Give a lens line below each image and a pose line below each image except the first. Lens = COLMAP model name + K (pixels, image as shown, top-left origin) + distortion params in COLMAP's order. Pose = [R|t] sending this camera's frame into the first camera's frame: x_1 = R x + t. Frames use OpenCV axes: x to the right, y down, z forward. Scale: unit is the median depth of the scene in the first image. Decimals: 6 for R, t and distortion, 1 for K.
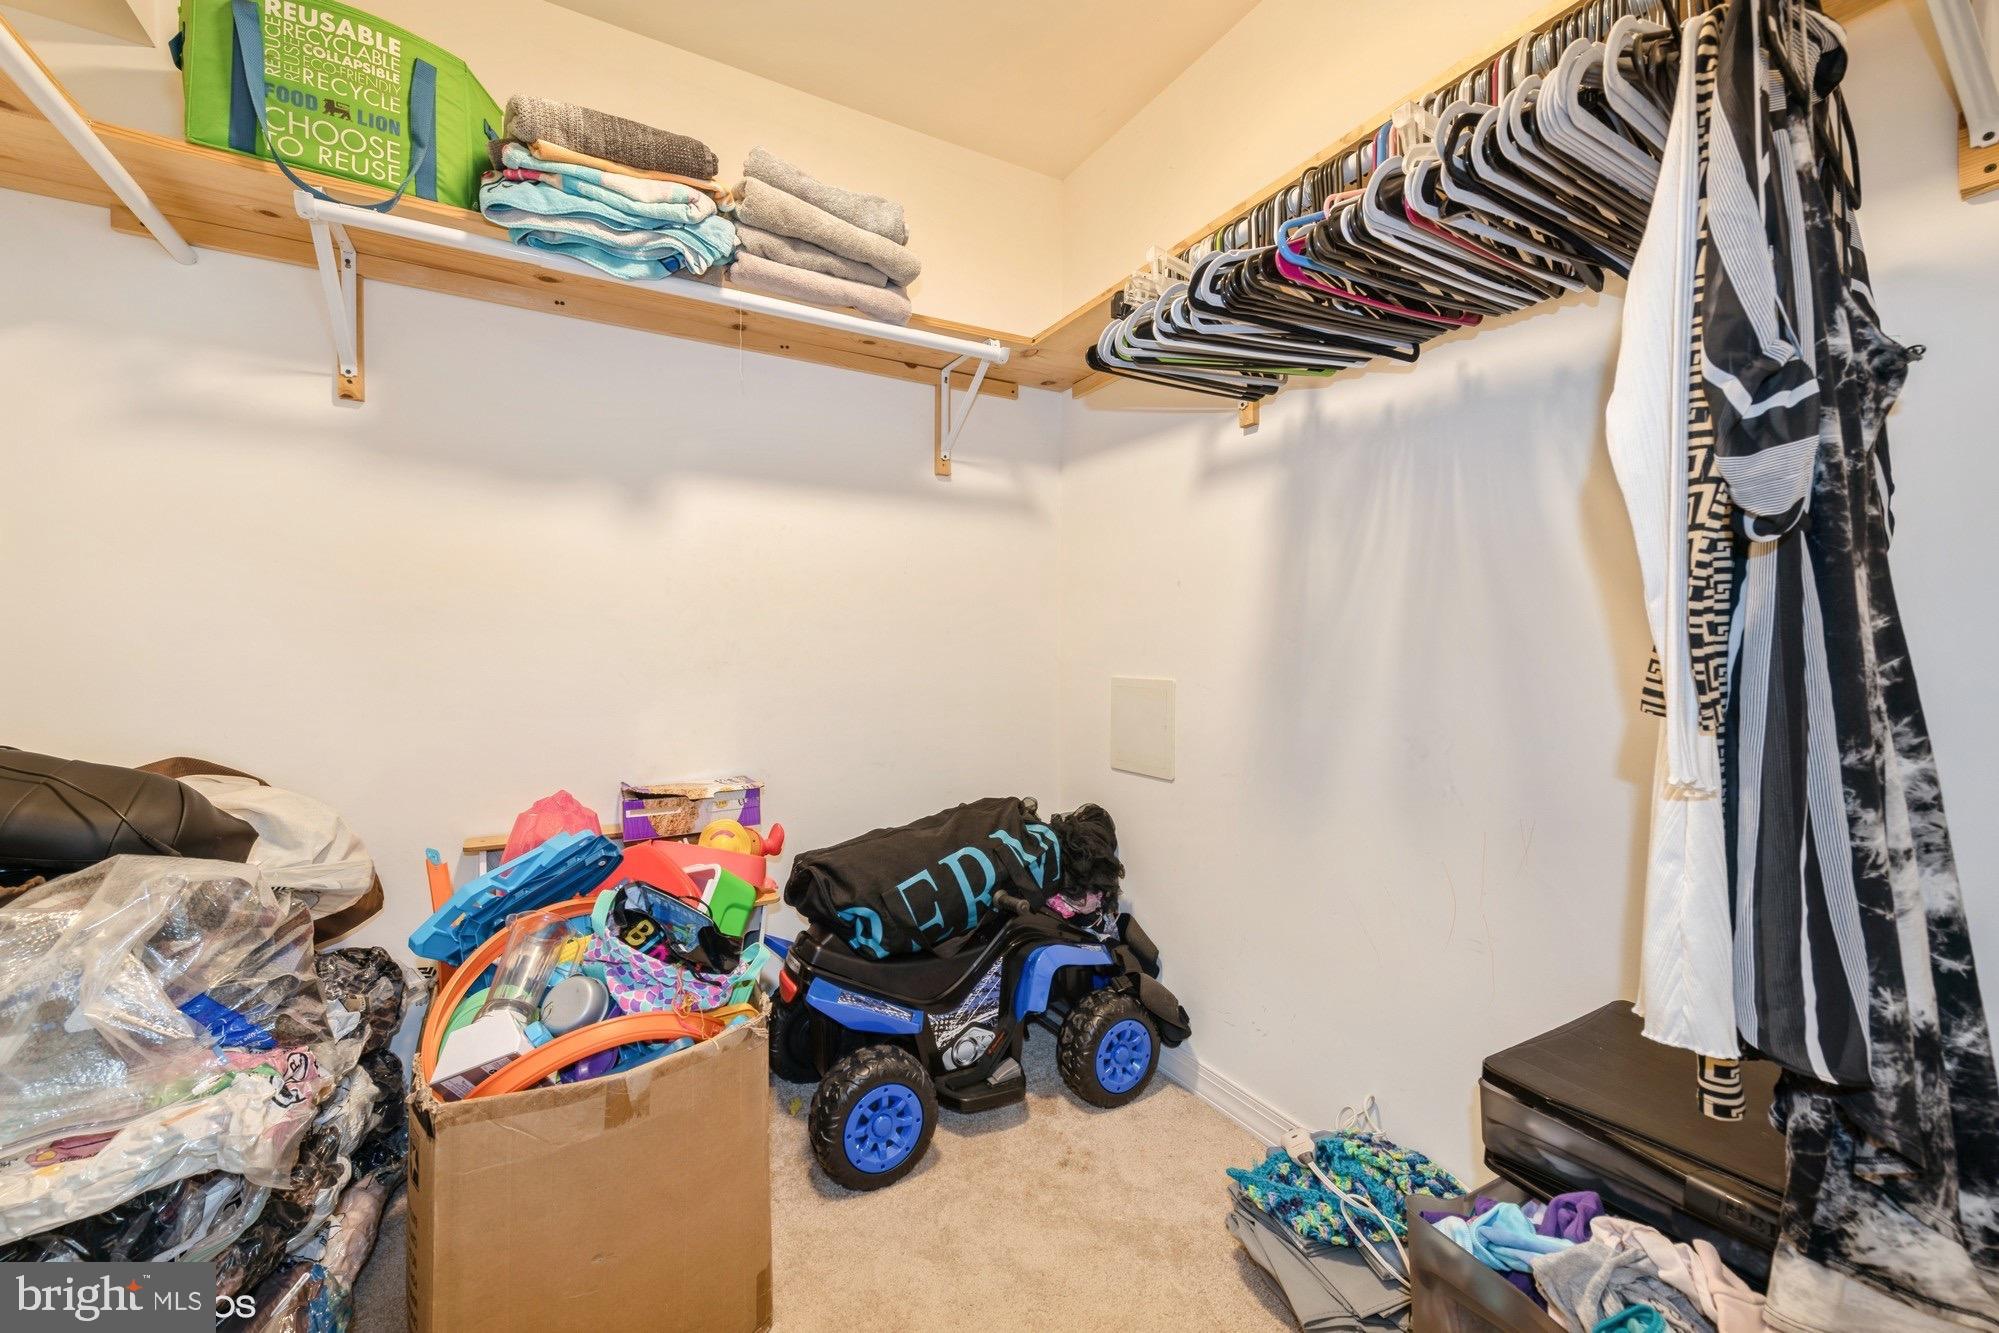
lens RADIAL K [[790.2, 0, 999.5], [0, 790.2, 666.5], [0, 0, 1]] dist [0.006660, -0.004496]
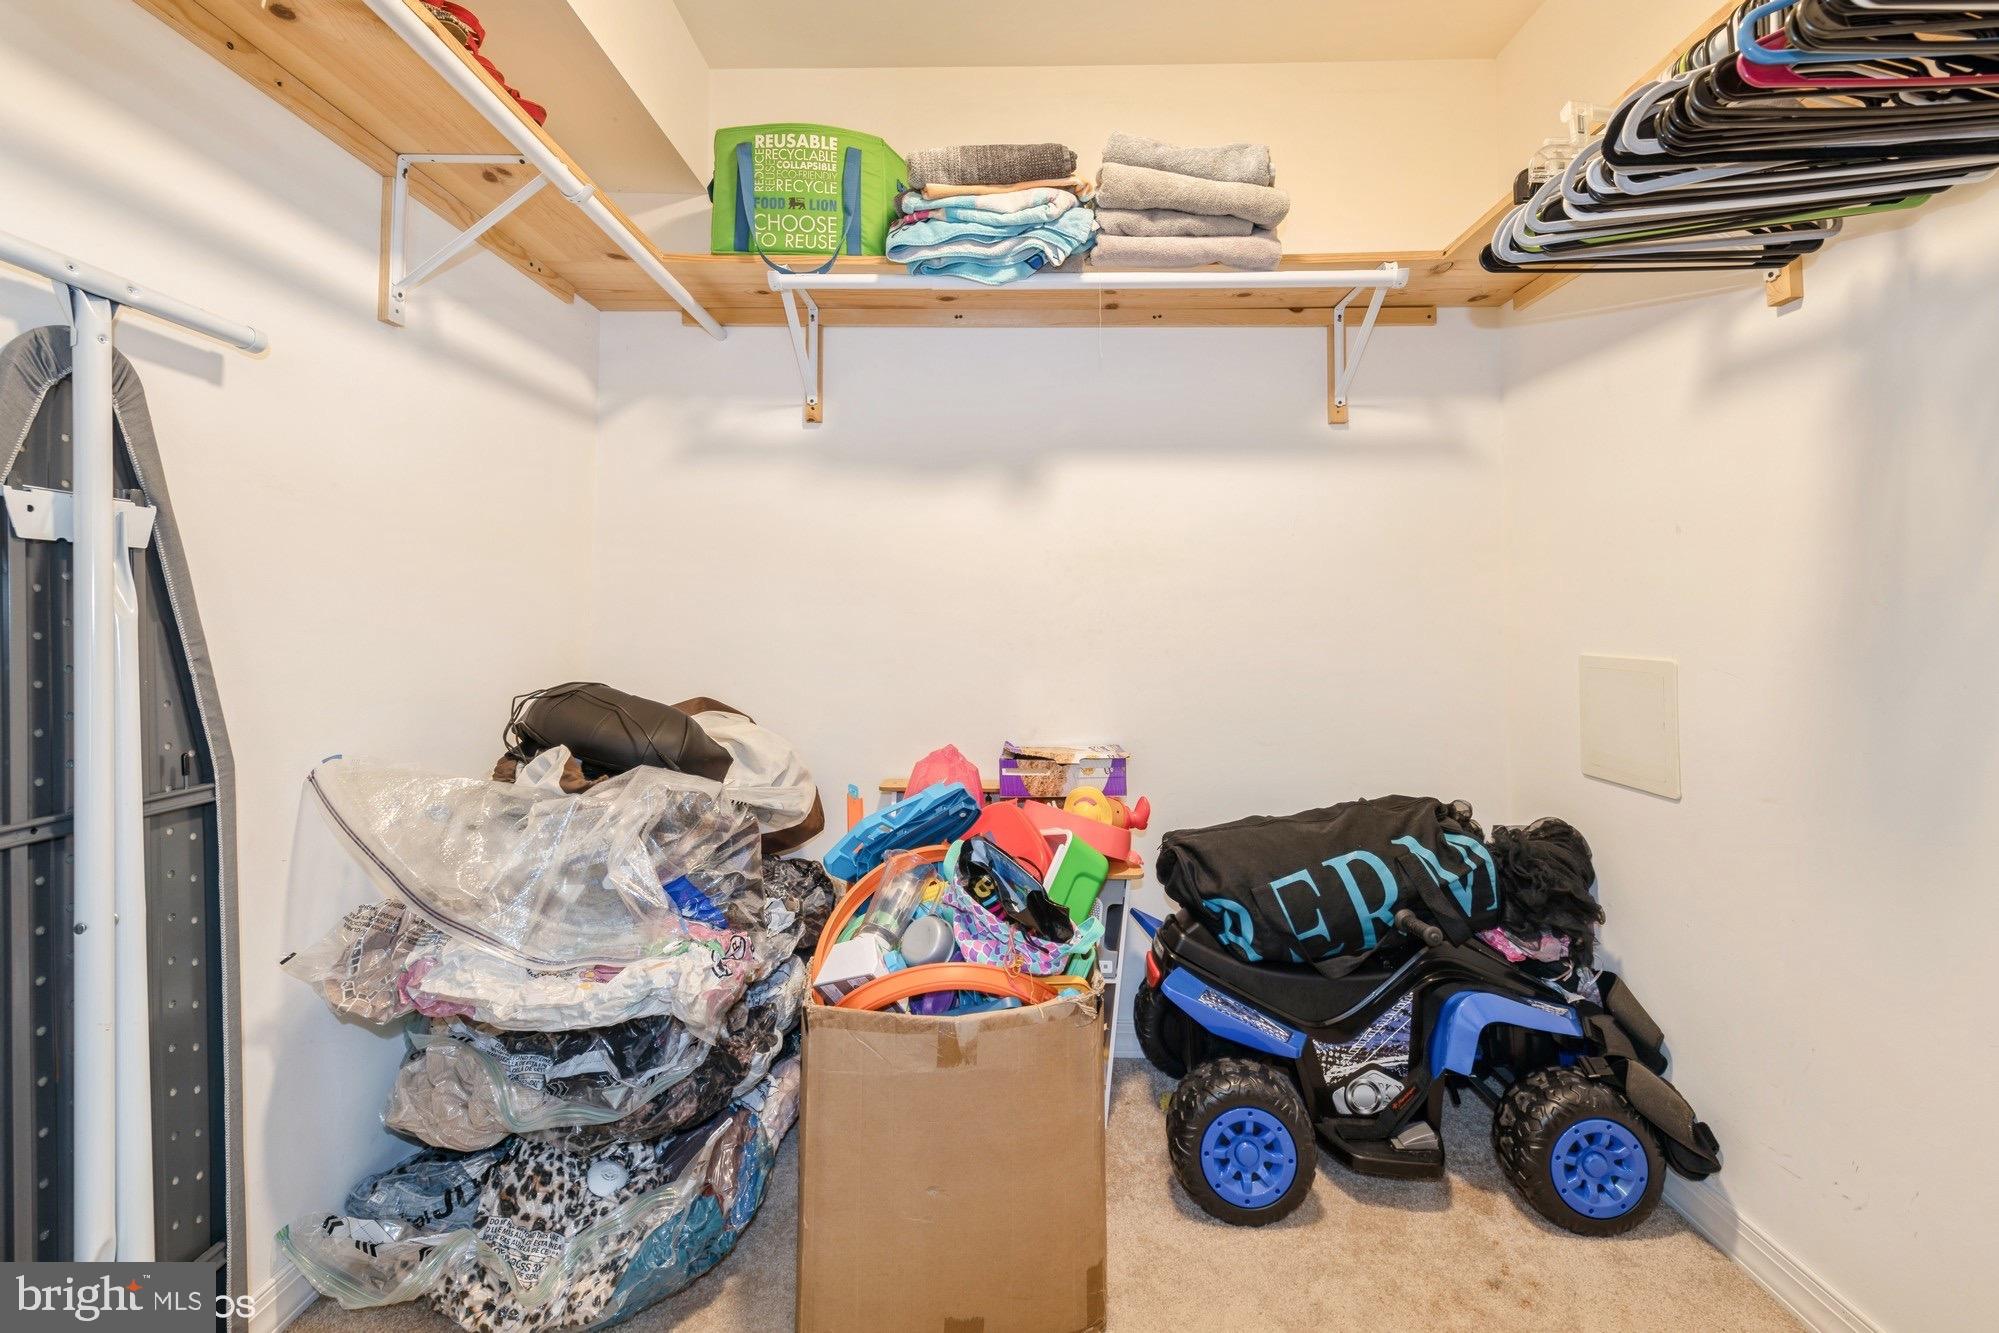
lens RADIAL K [[808.0, 0, 999.6], [0, 808.0, 590.8], [0, 0, 1]] dist [0.008871, -0.005073]
pose [[0.860124, -0.015177, -0.509859, 0.093008], [-0.012781, 0.998602, -0.051286, -0.002462], [0.509925, 0.050629, 0.858728, 0.045214]]
